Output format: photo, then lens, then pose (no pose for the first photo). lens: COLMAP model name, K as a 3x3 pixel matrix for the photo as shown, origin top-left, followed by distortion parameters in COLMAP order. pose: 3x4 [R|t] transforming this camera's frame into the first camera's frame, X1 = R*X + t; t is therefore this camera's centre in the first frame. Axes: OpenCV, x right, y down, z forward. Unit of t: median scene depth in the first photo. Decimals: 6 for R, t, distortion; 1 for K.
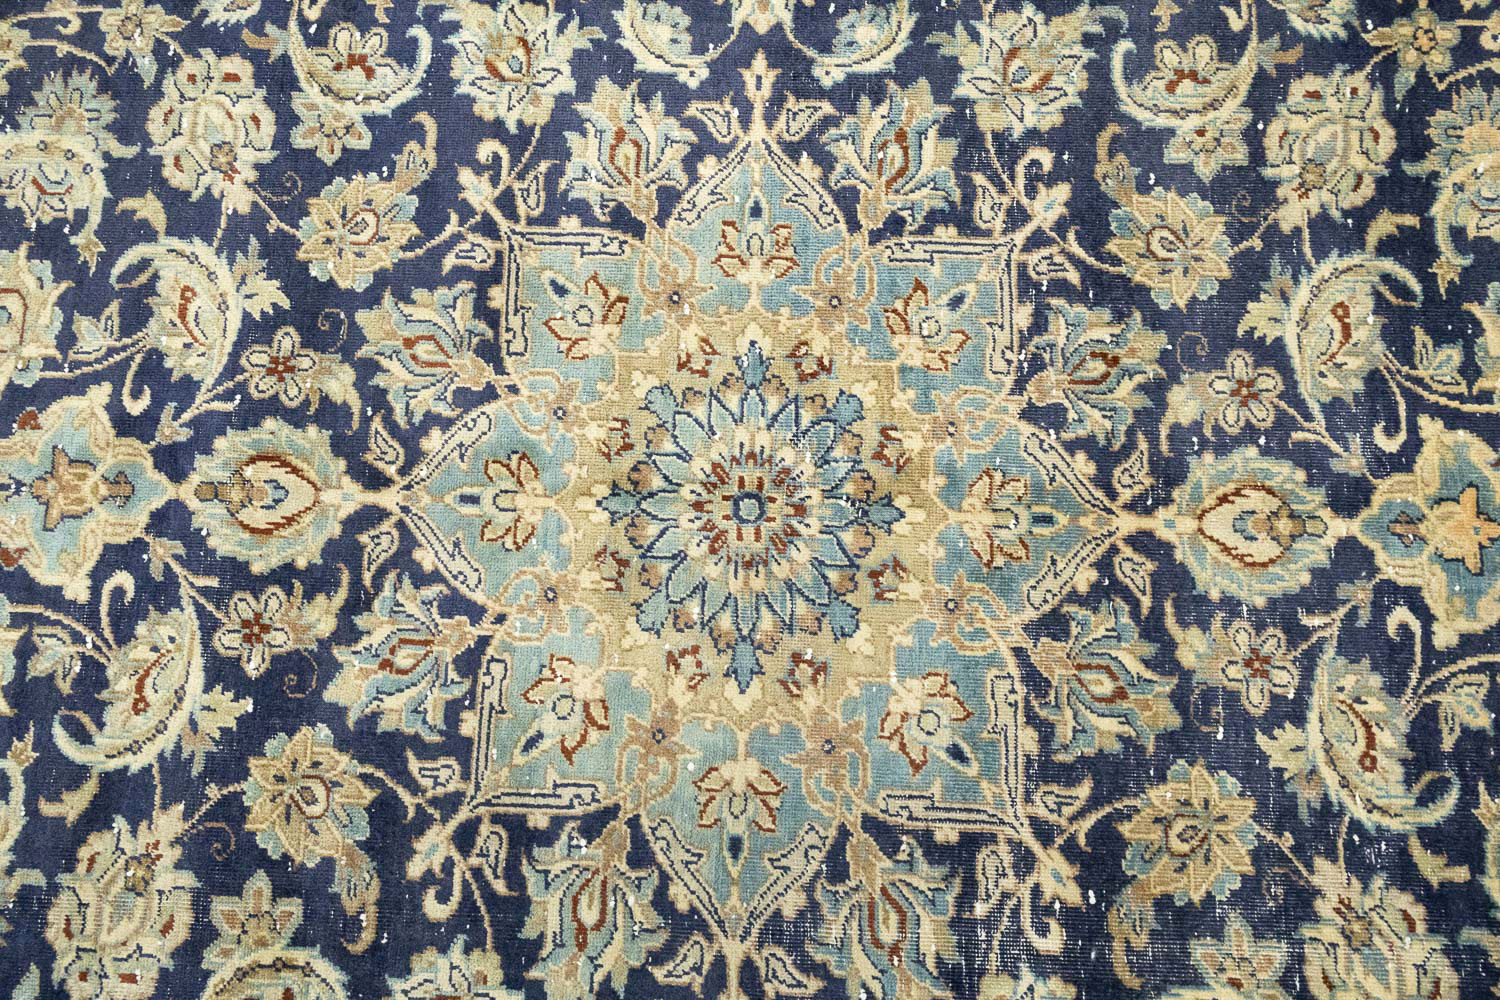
lens RADIAL K [[1228.0, 0, 746.2], [0, 1228.0, 498.7], [0, 0, 1]] dist [0.000984, -0.005441]
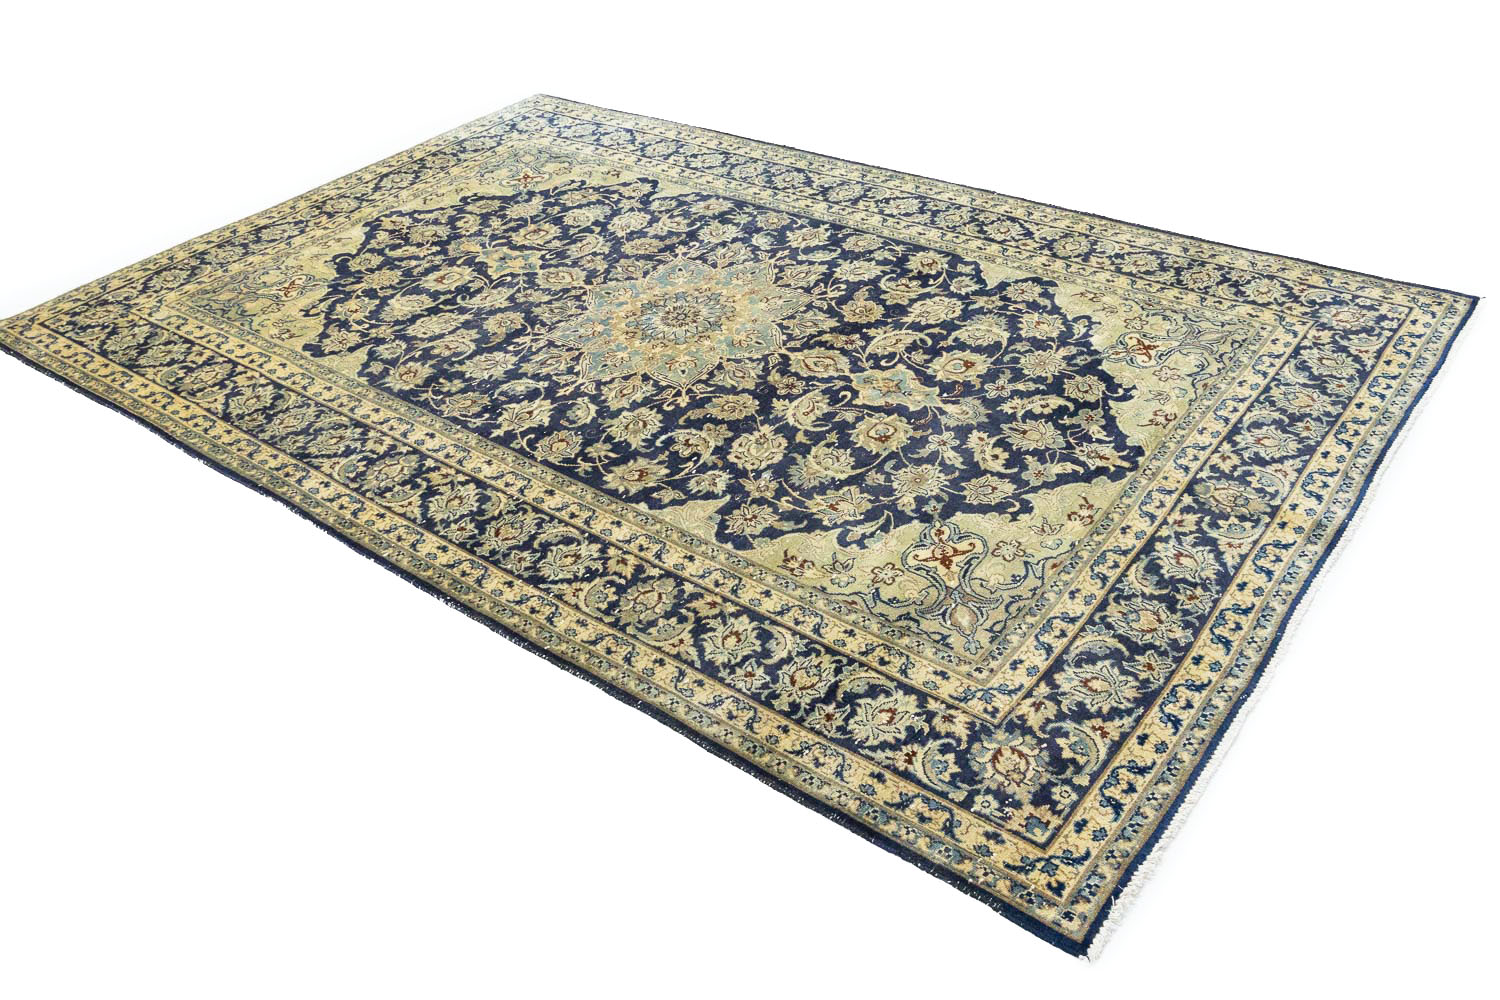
lens RADIAL K [[1245.1, 0, 735.9], [0, 1245.1, 502.0], [0, 0, 1]] dist [0.001394, -0.004132]
pose [[-0.792765, -0.287949, 0.537223, -1.760821], [0.609113, -0.341778, 0.715660, -2.113747], [-0.022462, 0.894580, 0.446343, 0.091433]]
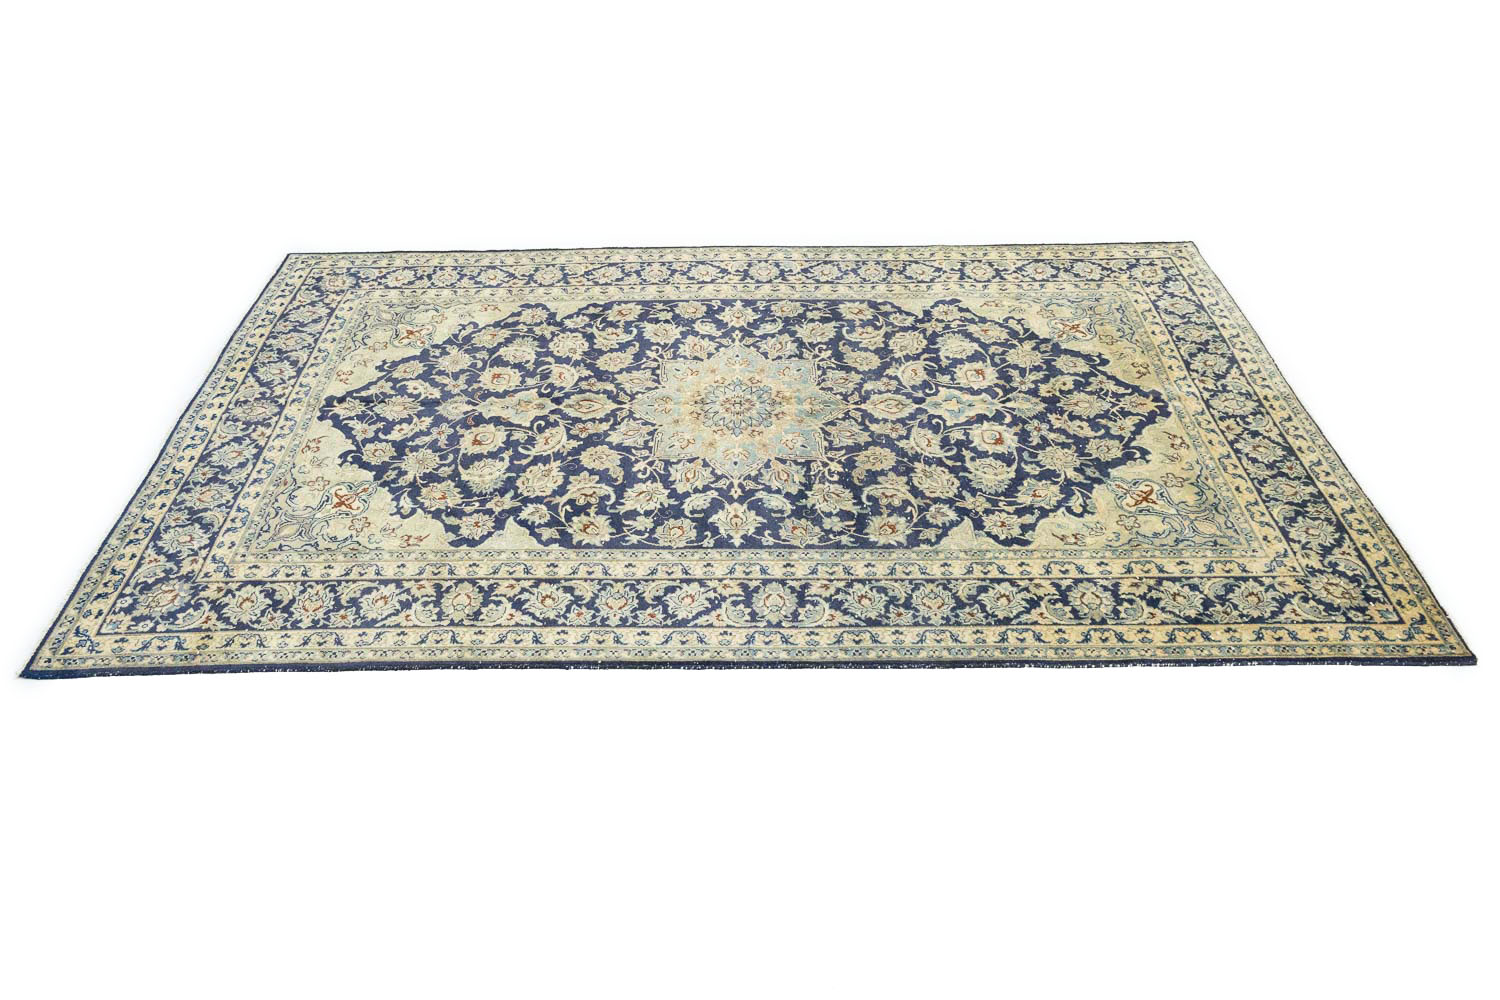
lens RADIAL K [[1245.1, 0, 735.9], [0, 1245.1, 502.0], [0, 0, 1]] dist [0.001394, -0.004132]
pose [[0.999540, 0.000553, 0.030328, -0.100560], [0.019926, 0.741857, -0.670262, 2.393195], [-0.022869, 0.670558, 0.741504, -1.266406]]
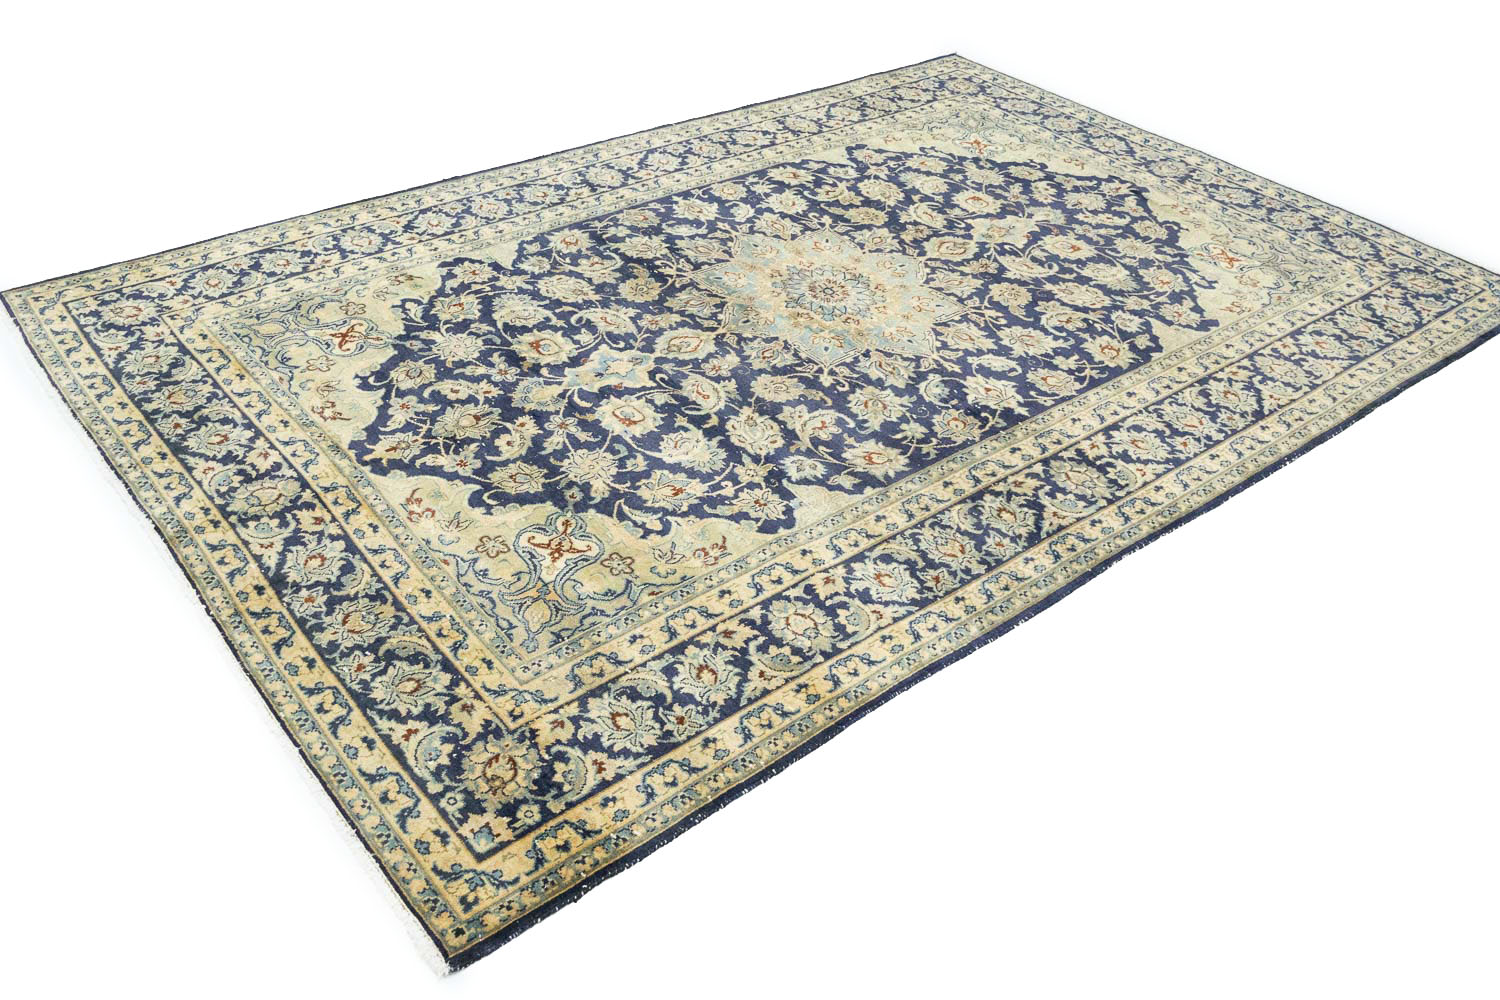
lens RADIAL K [[1245.1, 0, 735.9], [0, 1245.1, 502.0], [0, 0, 1]] dist [0.001394, -0.004132]
pose [[-0.764470, 0.394085, -0.510178, 1.776769], [-0.637278, -0.342561, 0.690311, -1.953022], [0.097274, 0.852847, 0.513020, -0.059573]]
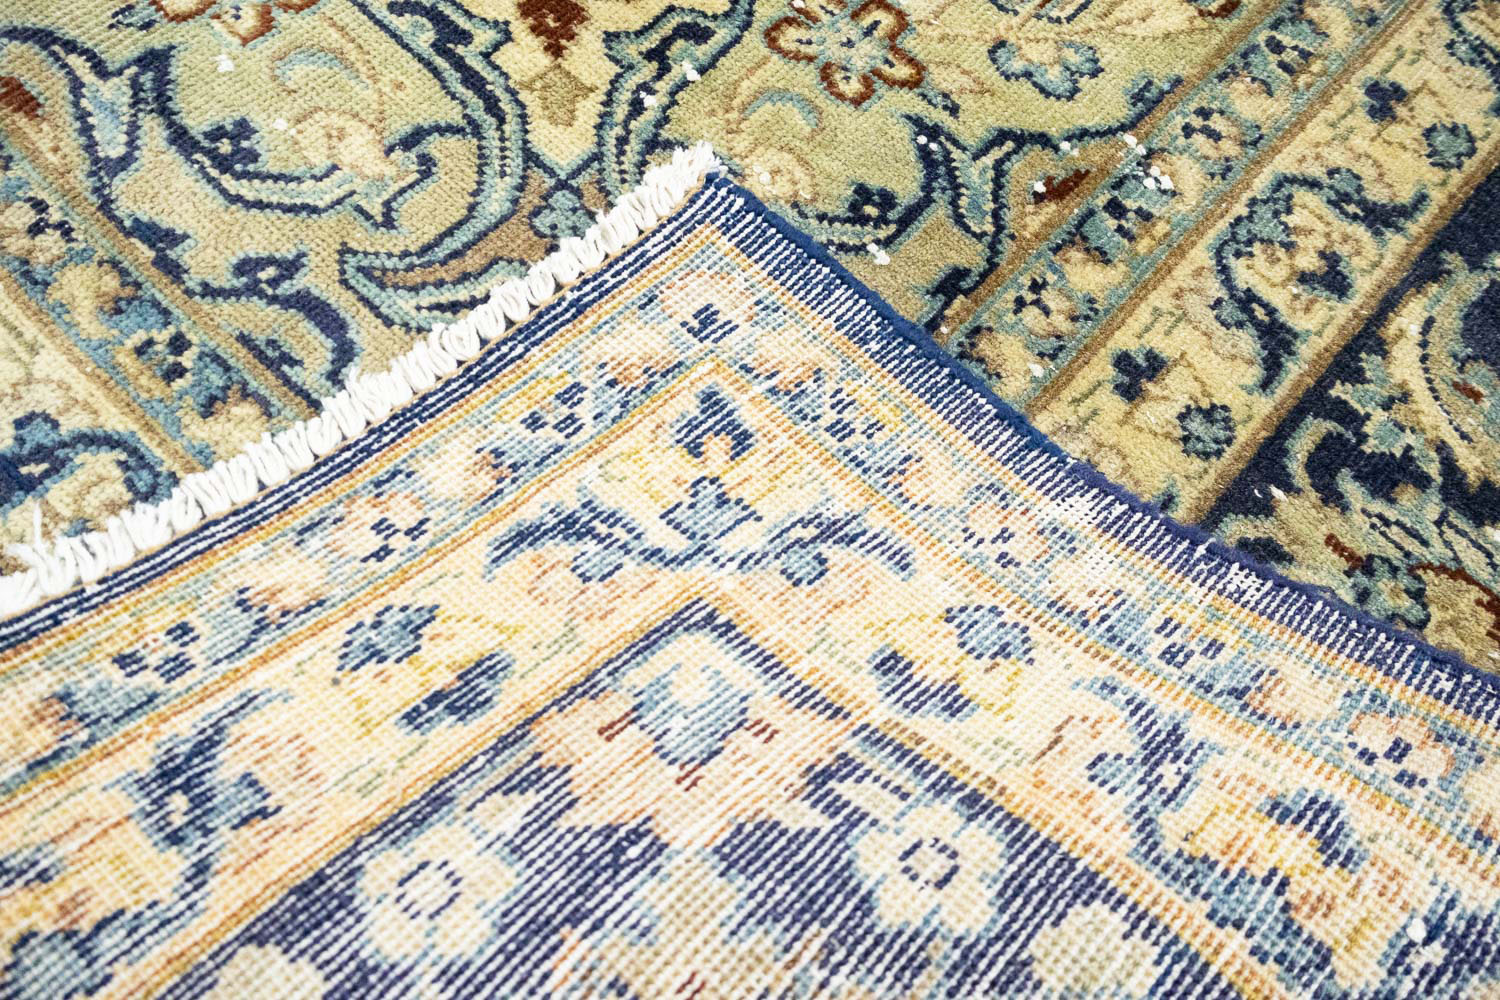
lens RADIAL K [[1228.0, 0, 746.2], [0, 1228.0, 498.7], [0, 0, 1]] dist [0.000984, -0.005441]
pose [[0.650066, -0.659758, 0.377006, -1.183006], [0.707145, 0.706848, 0.017657, 0.559583], [-0.278135, 0.255120, 0.926043, 0.574582]]
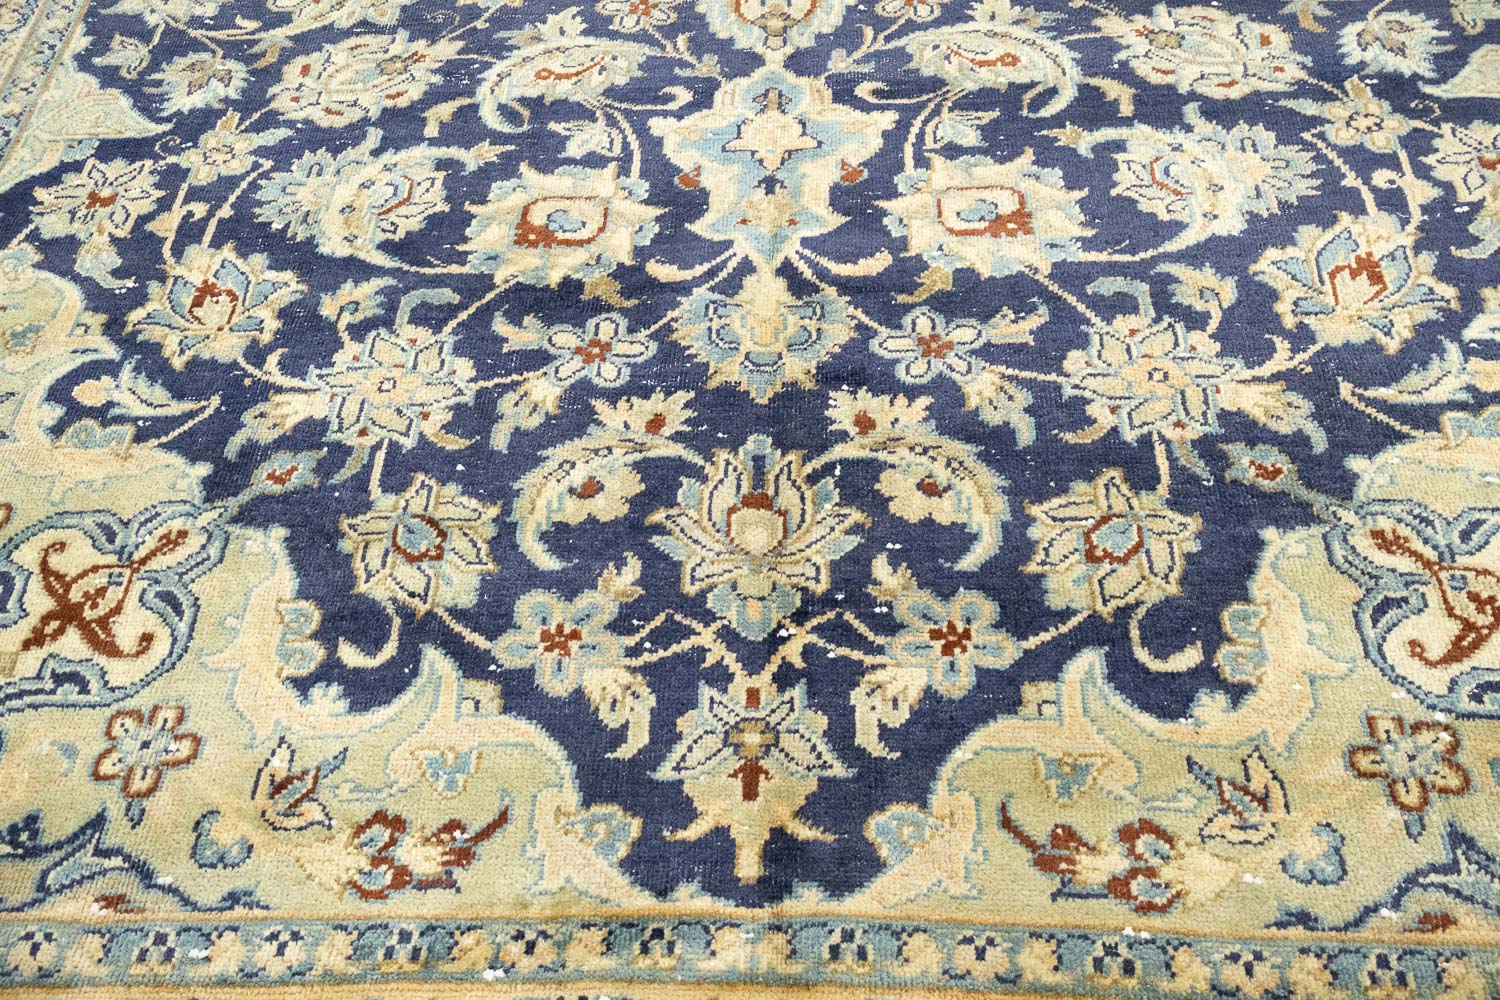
lens RADIAL K [[1240.7, 0, 743.2], [0, 1240.7, 501.0], [0, 0, 1]] dist [0.004741, -0.001838]
pose [[-0.001786, 0.858716, -0.512449, 1.275280], [-0.966516, 0.130012, 0.221230, -0.124363], [0.256598, 0.495686, 0.829731, 0.335035]]
